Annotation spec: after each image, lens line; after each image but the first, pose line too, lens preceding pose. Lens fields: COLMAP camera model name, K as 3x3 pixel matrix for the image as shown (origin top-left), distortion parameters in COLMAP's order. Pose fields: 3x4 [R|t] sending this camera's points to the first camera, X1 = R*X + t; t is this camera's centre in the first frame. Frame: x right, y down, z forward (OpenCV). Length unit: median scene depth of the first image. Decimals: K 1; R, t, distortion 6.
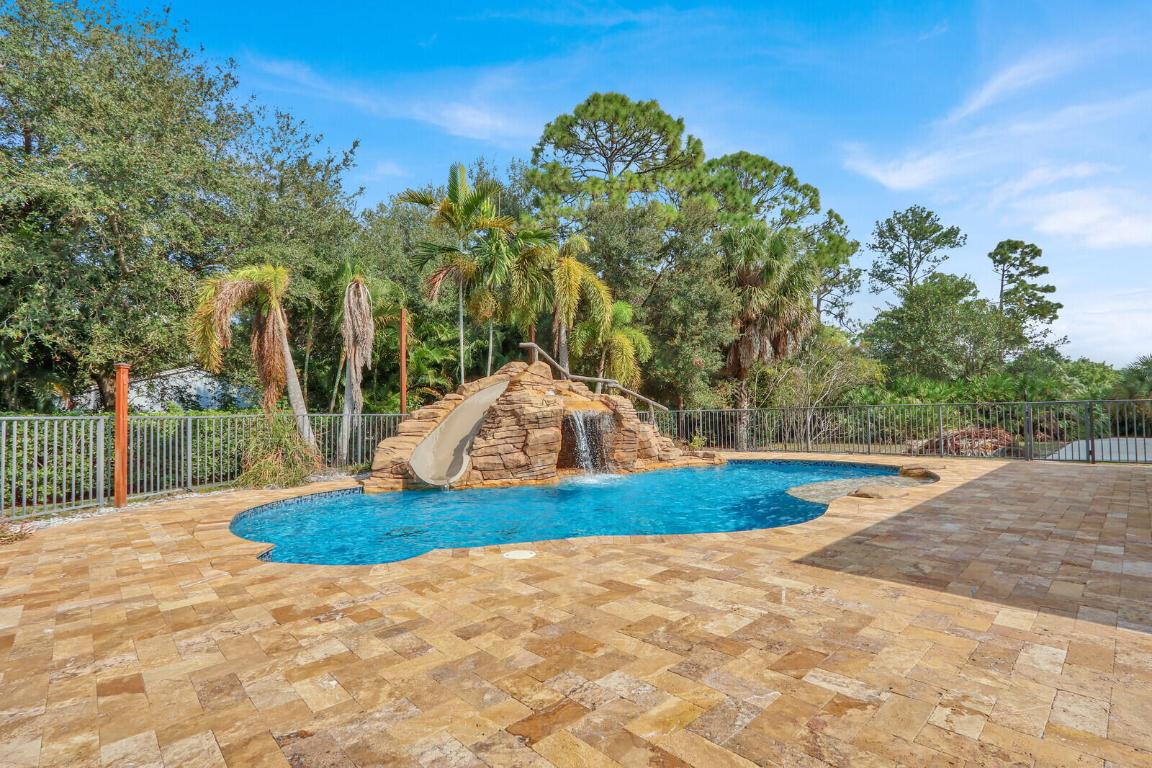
lens RADIAL K [[542.0, 0, 579.0], [0, 542.0, 418.0], [0, 0, 1]] dist [0.001072, 0.000061]
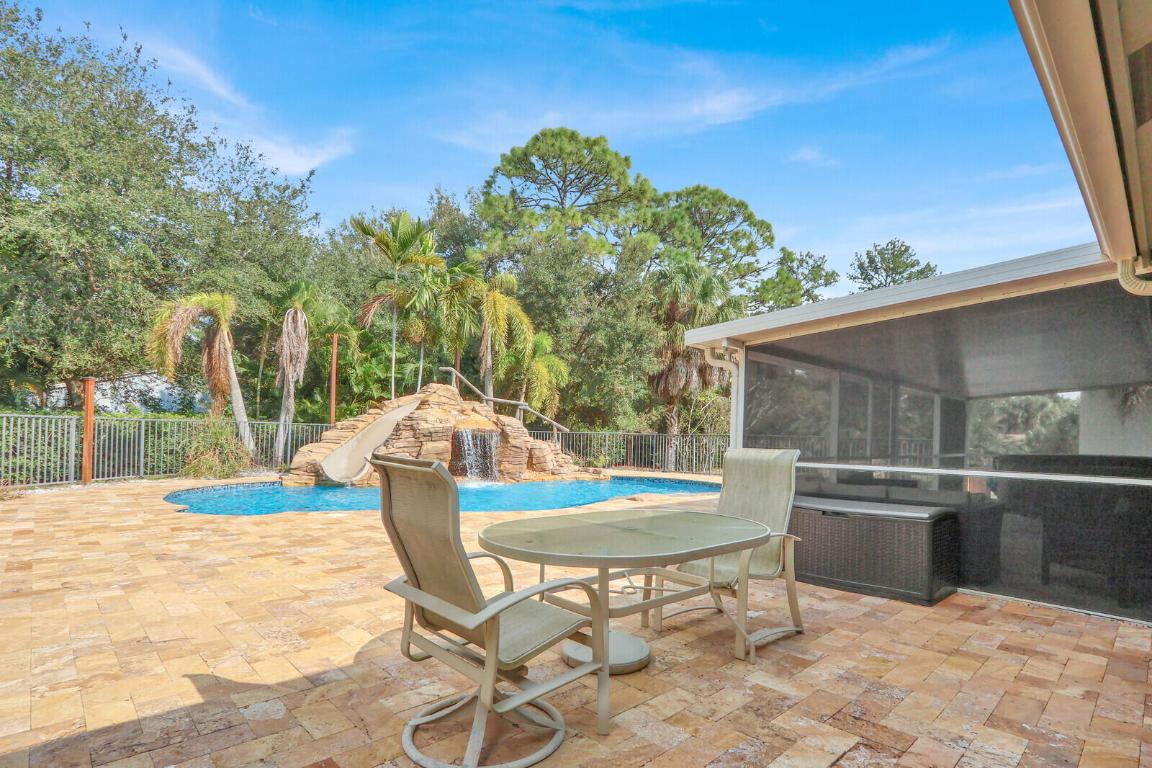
lens RADIAL K [[563.4, 0, 576.5], [0, 563.4, 452.3], [0, 0, 1]] dist [0.000276, 0.000107]
pose [[0.998880, 0.044290, 0.016670, 0.179806], [-0.044735, 0.998626, 0.027302, -0.004044], [-0.015438, -0.028018, 0.999488, -0.218092]]
